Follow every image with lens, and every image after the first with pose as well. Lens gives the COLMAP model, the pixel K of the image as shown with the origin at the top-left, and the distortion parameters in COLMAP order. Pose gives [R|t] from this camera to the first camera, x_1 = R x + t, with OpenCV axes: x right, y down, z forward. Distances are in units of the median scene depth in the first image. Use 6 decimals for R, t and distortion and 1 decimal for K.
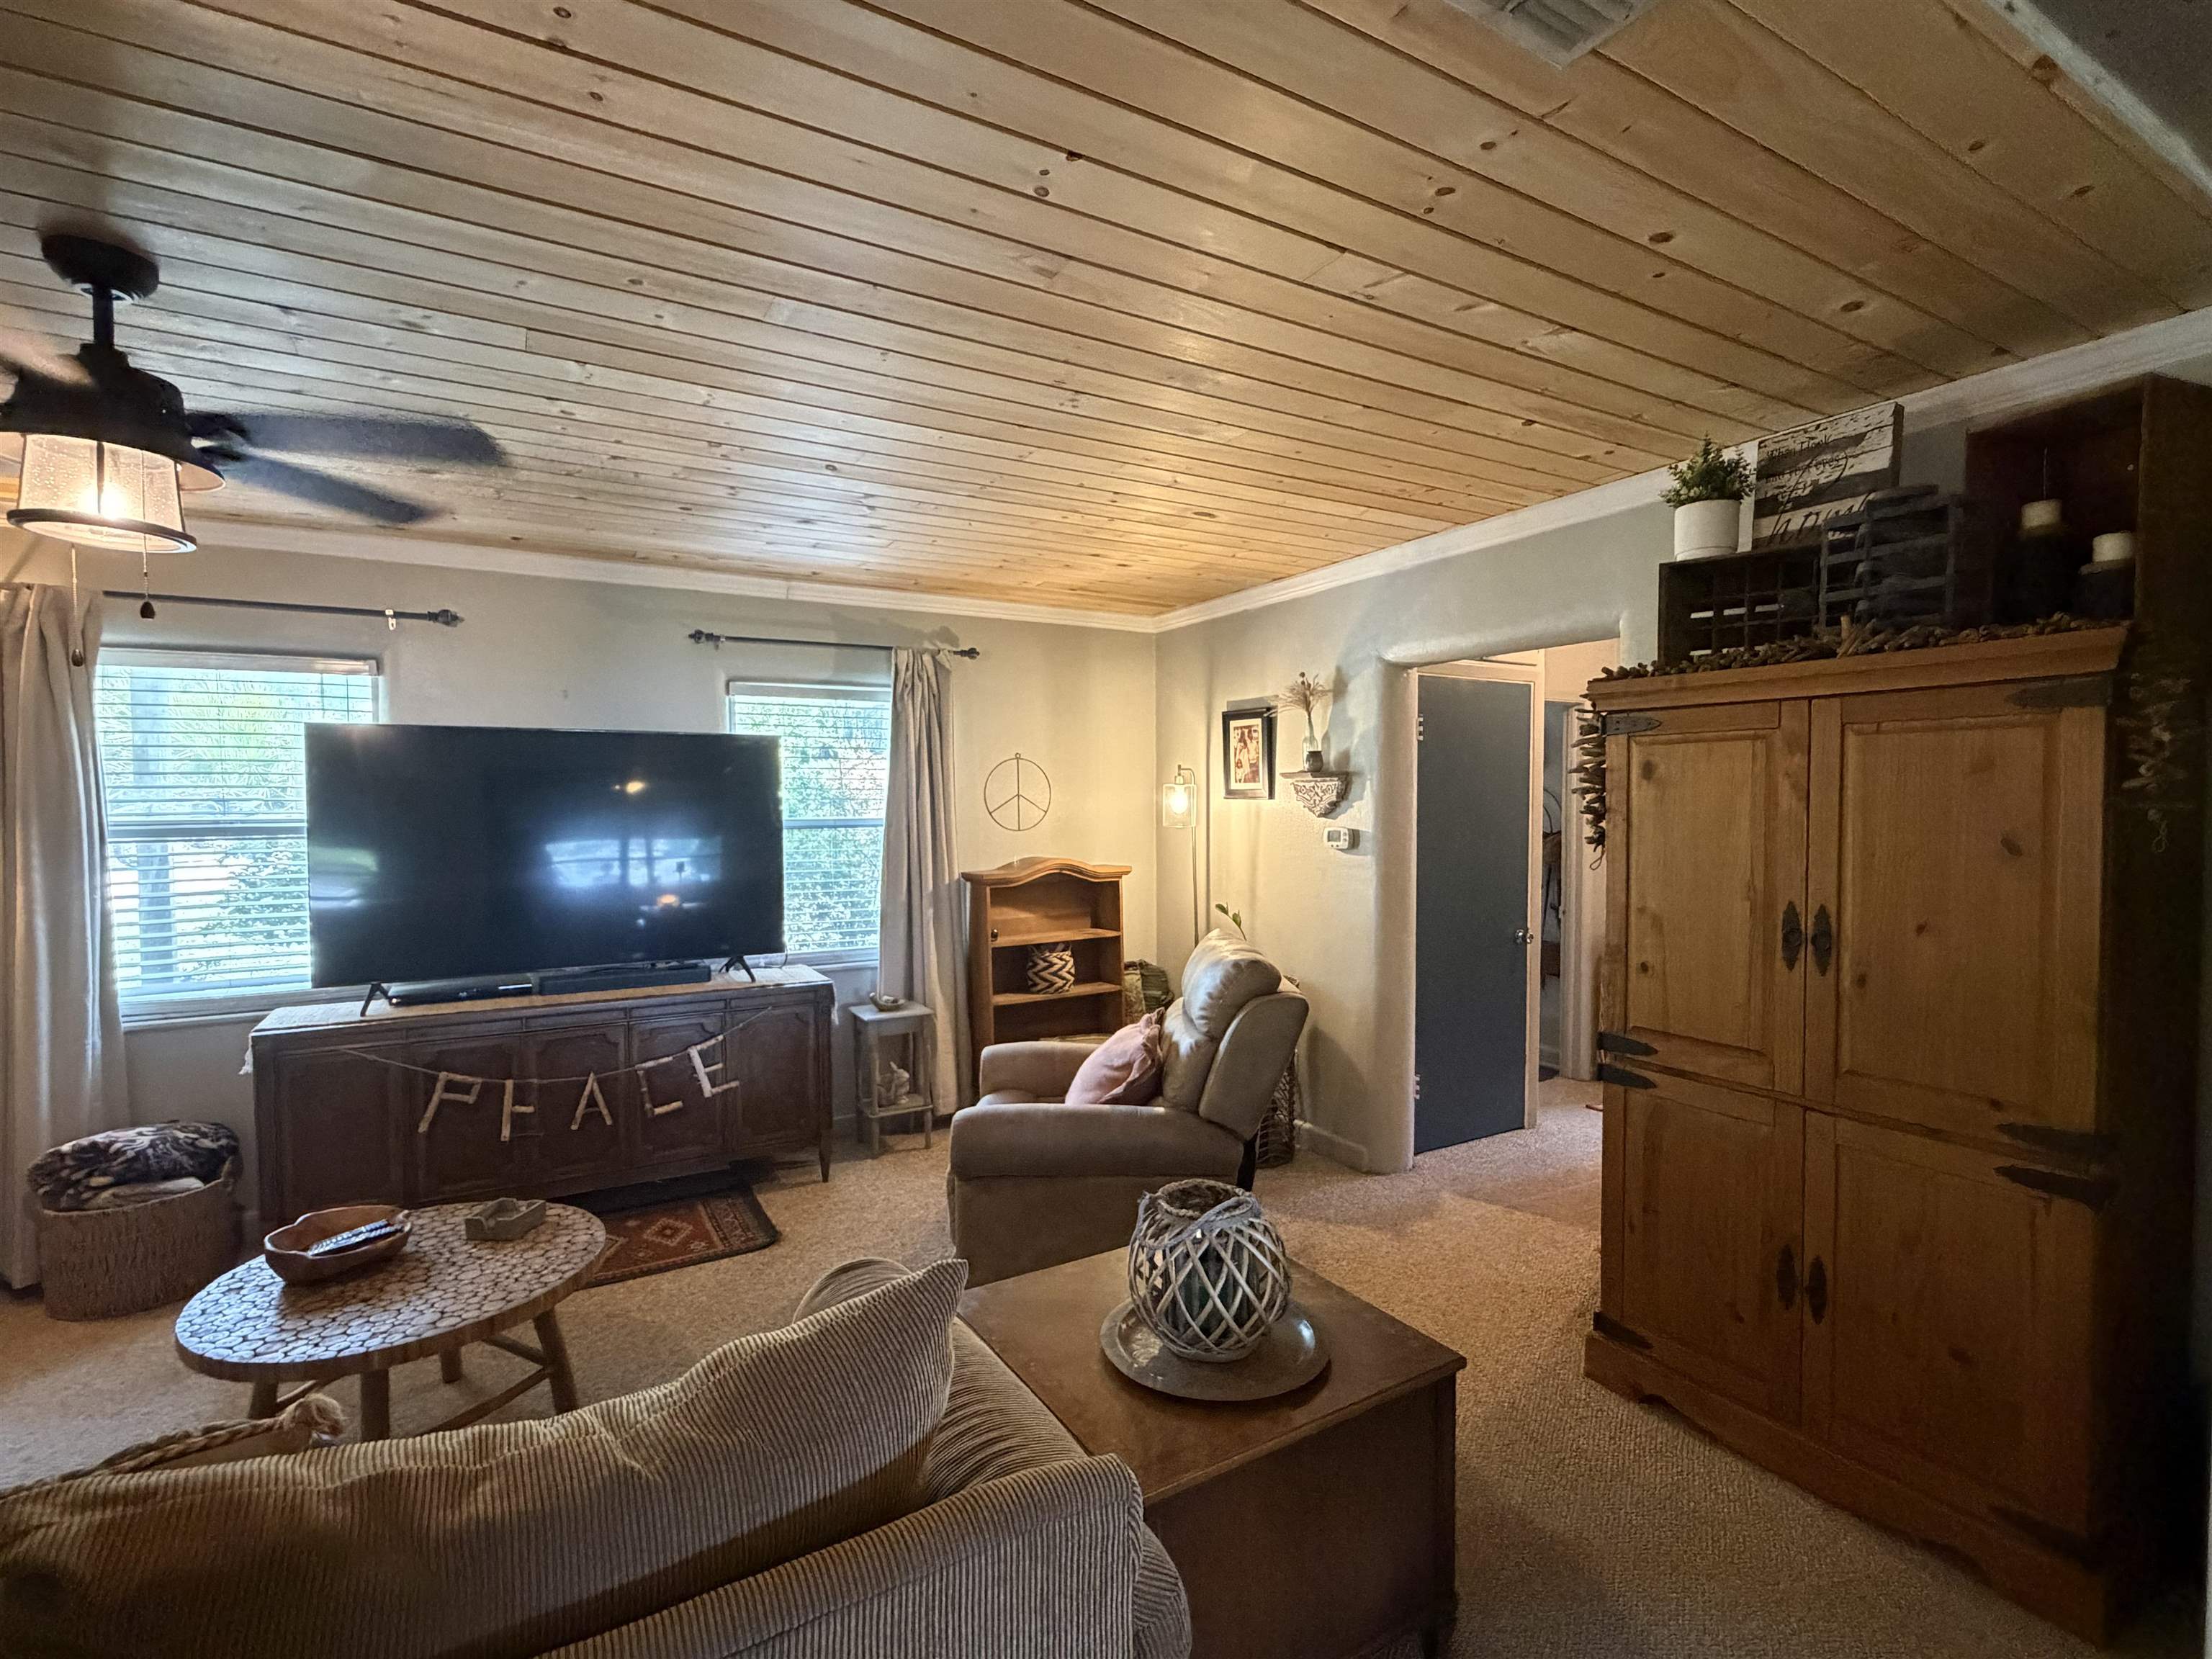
lens RADIAL K [[1040.7, 0, 1102.9], [0, 1040.7, 836.2], [0, 0, 1]] dist [0.005104, -0.001298]
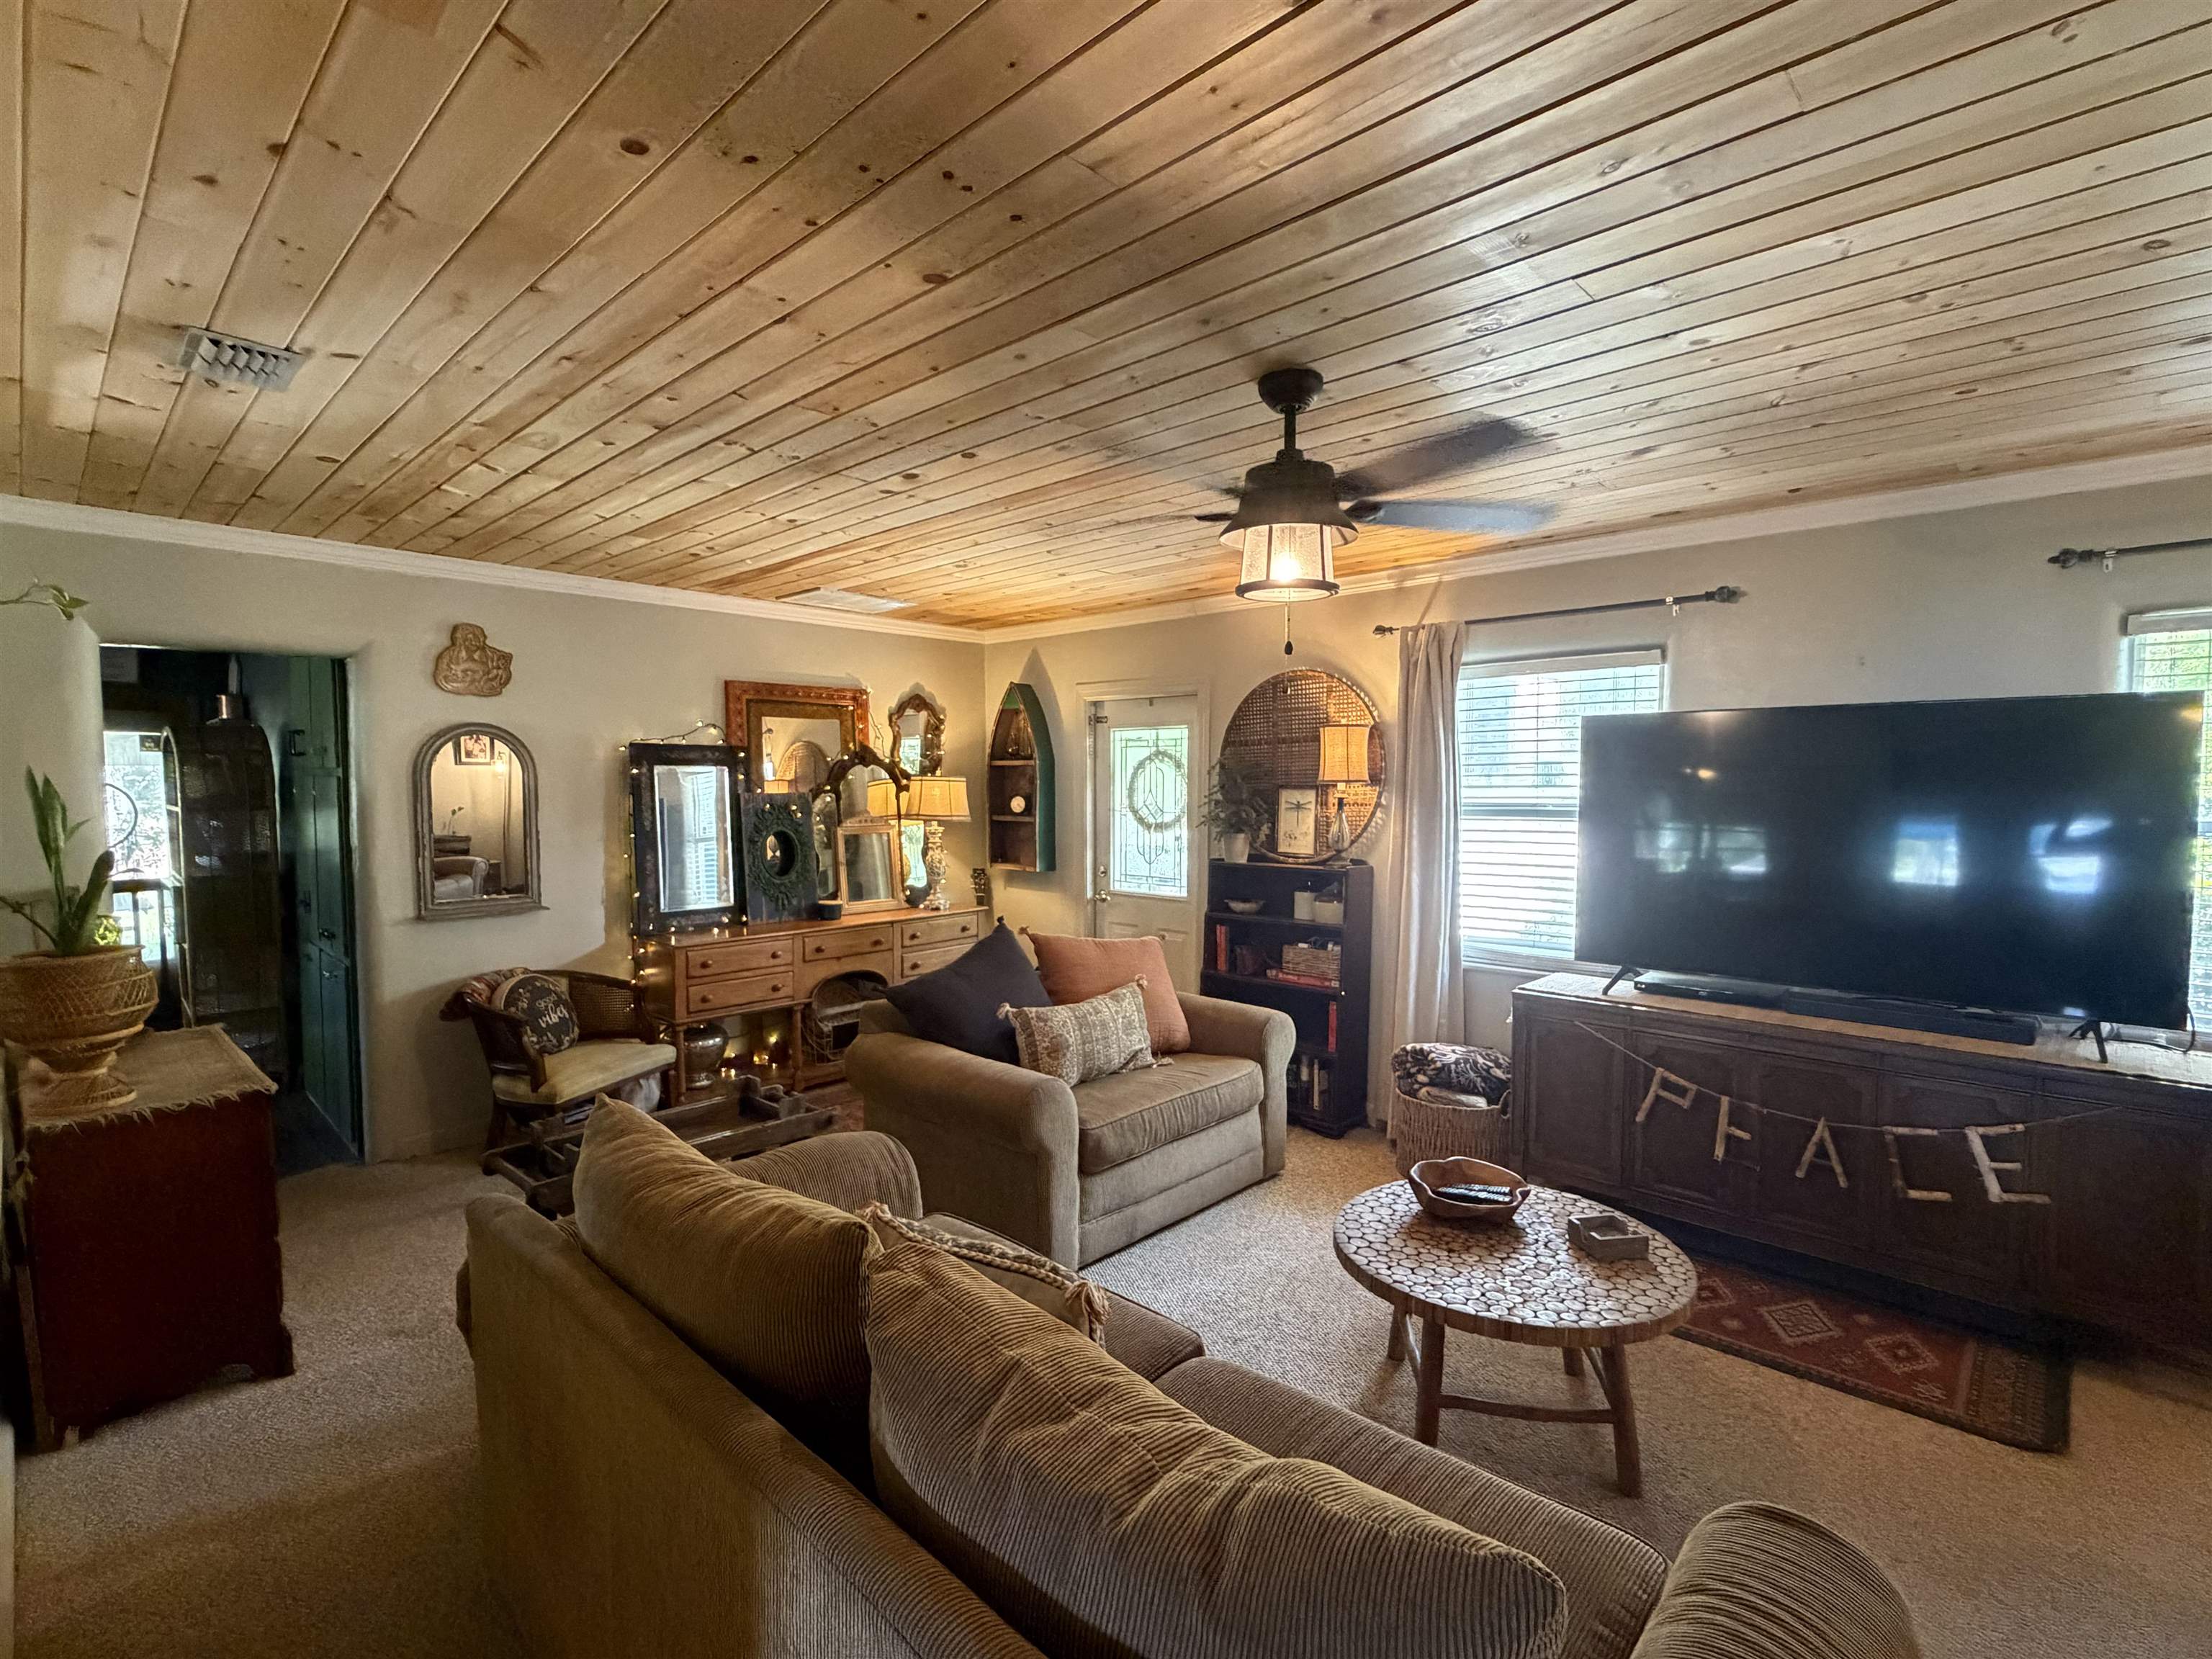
lens RADIAL K [[1040.7, 0, 1104.3], [0, 1040.7, 830.2], [0, 0, 1]] dist [0.005104, -0.001298]
pose [[0.281083, 0.051020, -0.958326, 0.144454], [-0.032268, 0.998524, 0.043696, -0.021753], [0.959141, 0.018641, 0.282314, 0.220748]]
